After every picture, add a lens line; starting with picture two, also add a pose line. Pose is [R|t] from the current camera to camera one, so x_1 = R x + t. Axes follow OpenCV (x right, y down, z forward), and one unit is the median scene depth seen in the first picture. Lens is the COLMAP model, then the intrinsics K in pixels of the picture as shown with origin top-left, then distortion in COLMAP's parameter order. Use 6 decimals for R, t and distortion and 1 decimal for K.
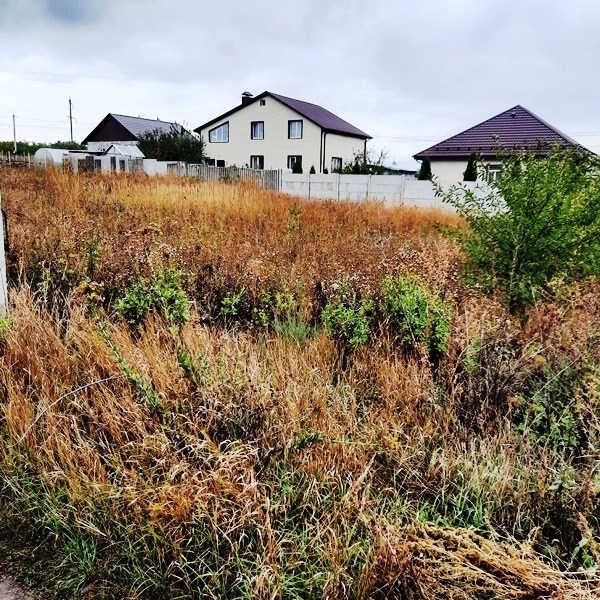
lens RADIAL K [[594.7, 0, 290.0], [0, 594.7, 309.2], [0, 0, 1]] dist [0.025900, 0.000000]
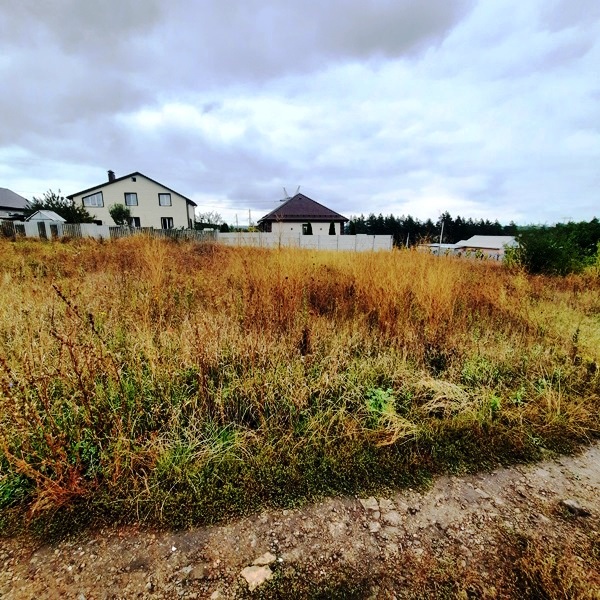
lens RADIAL K [[324.2, 0, 305.3], [0, 324.2, 301.5], [0, 0, 1]] dist [-0.010324, -0.004017]
pose [[0.715097, -0.178369, 0.675885, -0.320417], [0.162615, 0.982818, 0.087320, -0.071609], [-0.679847, 0.047467, 0.731816, 0.205382]]
